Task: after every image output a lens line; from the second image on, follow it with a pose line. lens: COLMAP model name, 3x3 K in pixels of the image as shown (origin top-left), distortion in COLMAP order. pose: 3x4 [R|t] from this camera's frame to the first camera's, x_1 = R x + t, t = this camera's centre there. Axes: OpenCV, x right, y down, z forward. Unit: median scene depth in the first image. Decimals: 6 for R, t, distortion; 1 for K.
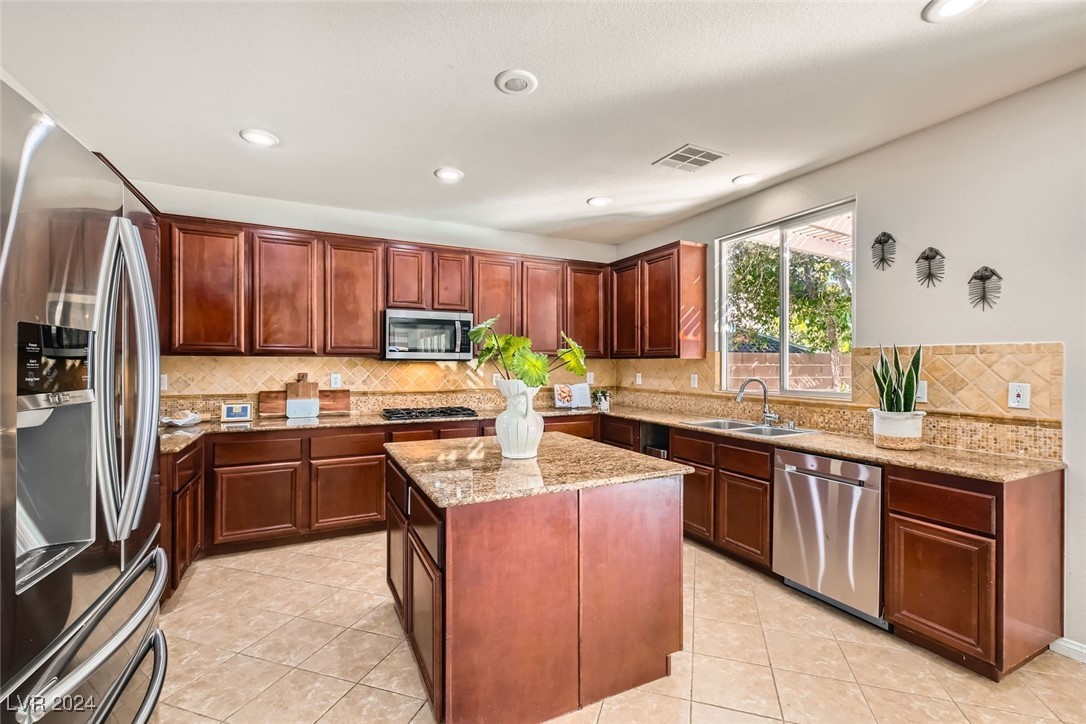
lens RADIAL K [[468.0, 0, 548.0], [0, 468.0, 366.1], [0, 0, 1]] dist [-0.010418, -0.006476]
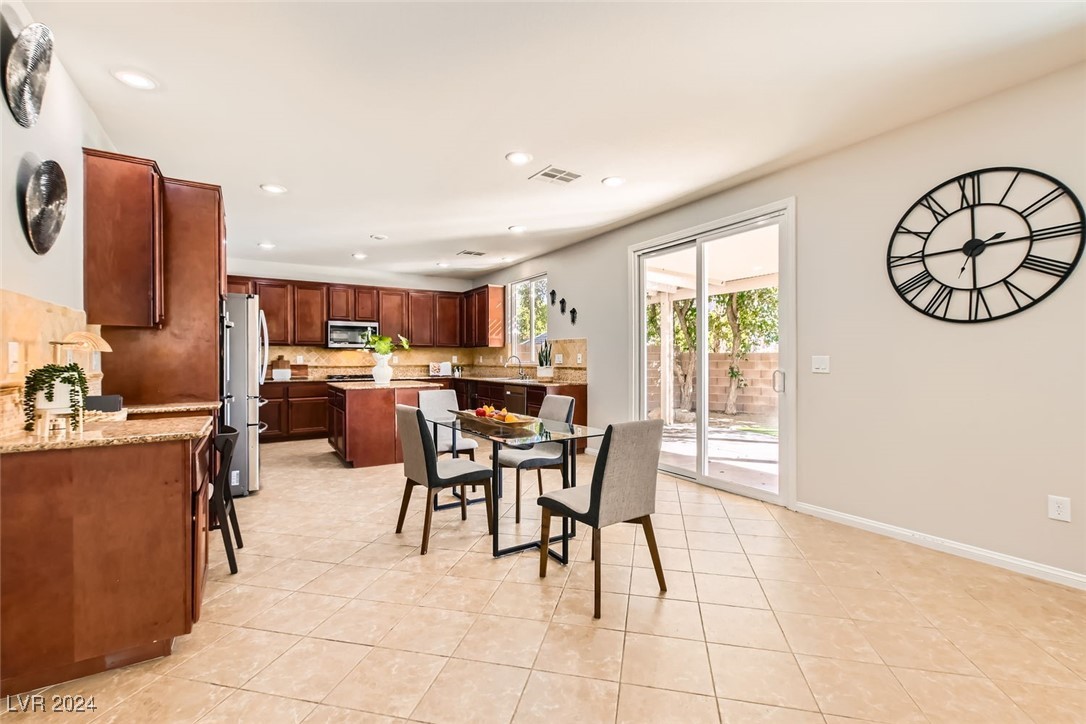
lens RADIAL K [[468.0, 0, 543.6], [0, 468.0, 359.7], [0, 0, 1]] dist [-0.010418, -0.006476]
pose [[0.995914, -0.005791, 0.090117, 0.327127], [0.005889, 0.999982, -0.000816, 0.038643], [-0.090111, 0.001343, 0.995931, -0.894178]]
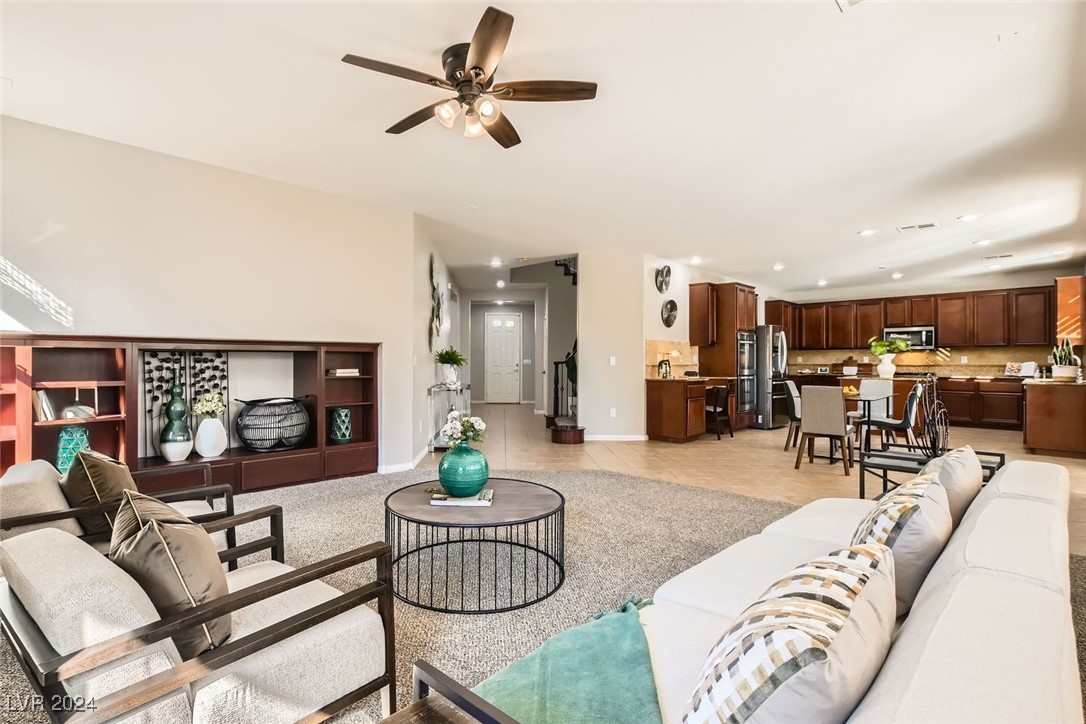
lens RADIAL K [[468.0, 0, 492.2], [0, 468.0, 360.3], [0, 0, 1]] dist [-0.010418, -0.006476]
pose [[0.237282, -0.004648, -0.971430, 1.394835], [-0.002041, 0.999984, -0.005283, 0.052187], [0.971439, 0.003236, 0.237269, -1.412549]]
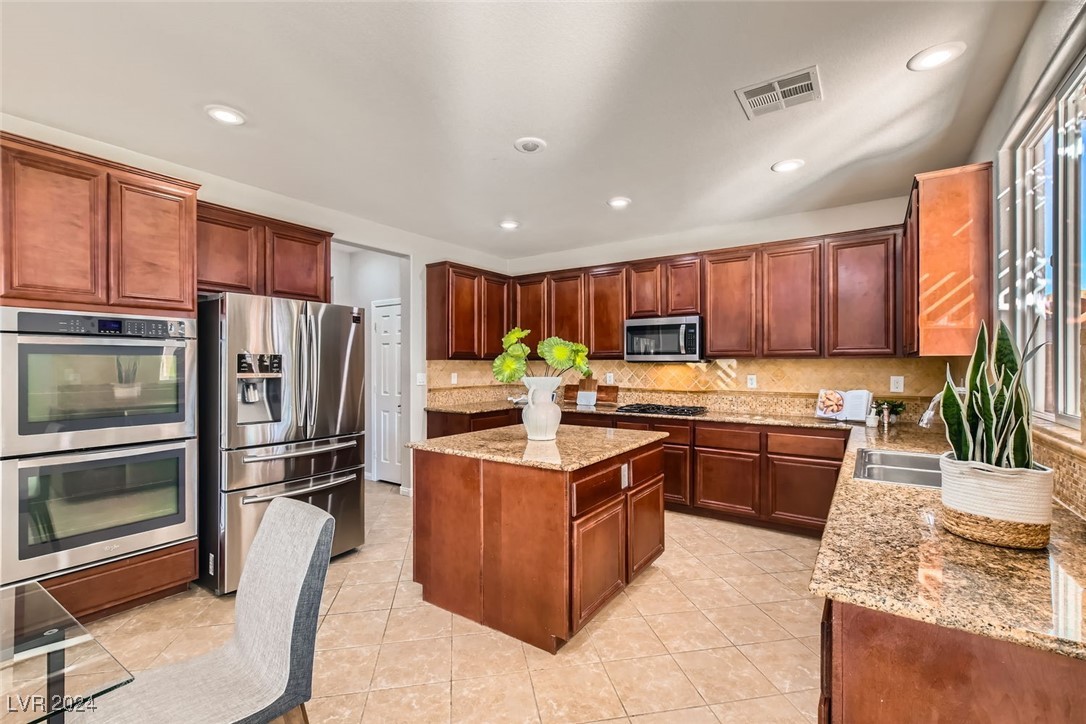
lens RADIAL K [[468.0, 0, 540.7], [0, 468.0, 366.6], [0, 0, 1]] dist [-0.010418, -0.006476]
pose [[0.478726, -0.001165, -0.877964, 0.588197], [0.002152, 0.999998, -0.000154, -0.002023], [0.877962, -0.001816, 0.478727, 0.224145]]
